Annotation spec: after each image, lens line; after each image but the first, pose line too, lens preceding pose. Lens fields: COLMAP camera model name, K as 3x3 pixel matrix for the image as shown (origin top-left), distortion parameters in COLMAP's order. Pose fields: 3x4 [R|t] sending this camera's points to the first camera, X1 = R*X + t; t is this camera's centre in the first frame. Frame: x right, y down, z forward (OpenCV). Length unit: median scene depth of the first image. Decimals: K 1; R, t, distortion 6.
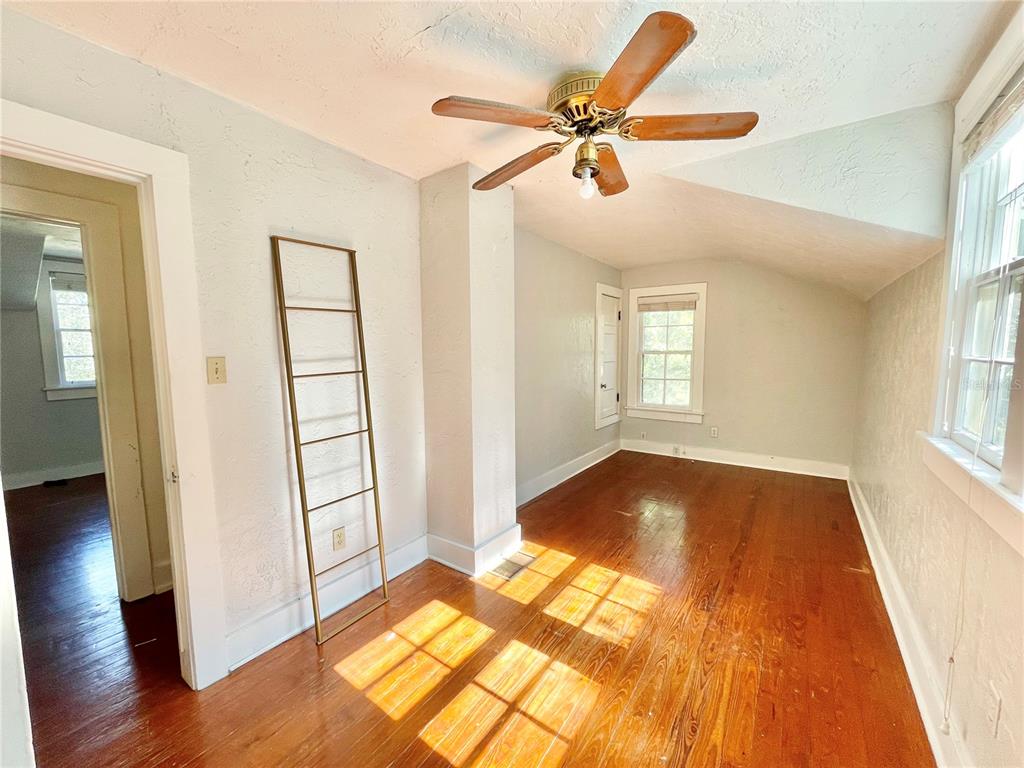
lens RADIAL K [[411.0, 0, 509.8], [0, 411.0, 388.5], [0, 0, 1]] dist [-0.001188, 0.000056]
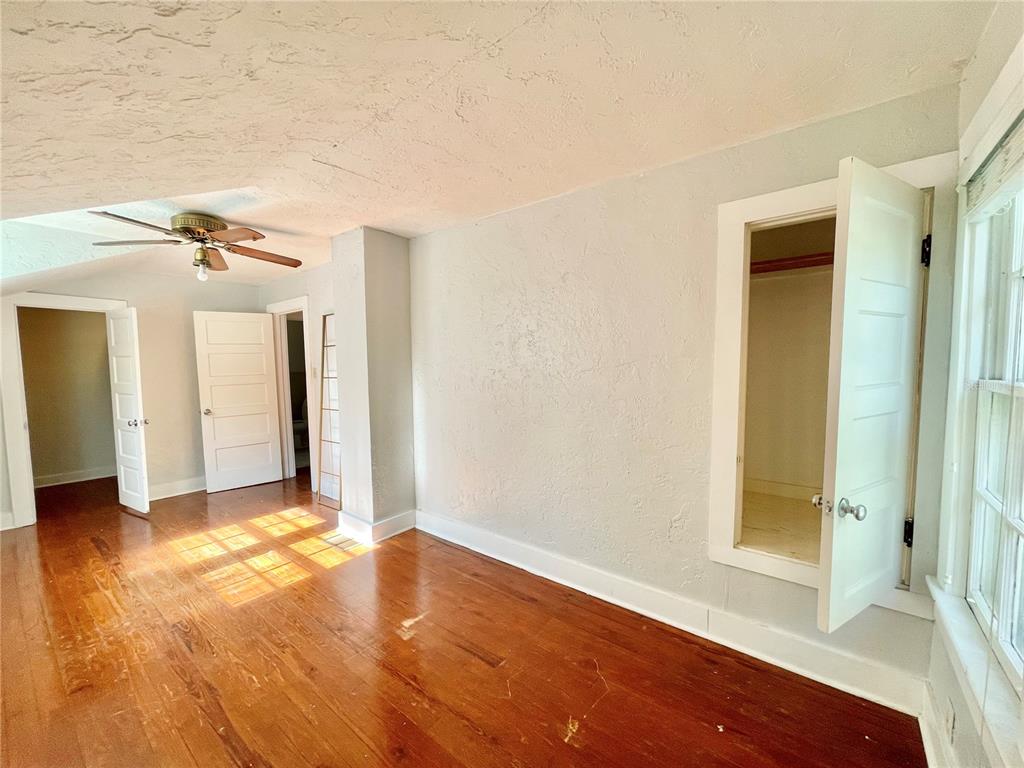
lens RADIAL K [[411.0, 0, 509.8], [0, 411.0, 388.5], [0, 0, 1]] dist [-0.001188, 0.000056]
pose [[-0.044828, 0.069230, -0.996593, 1.547069], [-0.094786, 0.992801, 0.073230, -0.211460], [0.994488, 0.097746, -0.037943, 1.973922]]
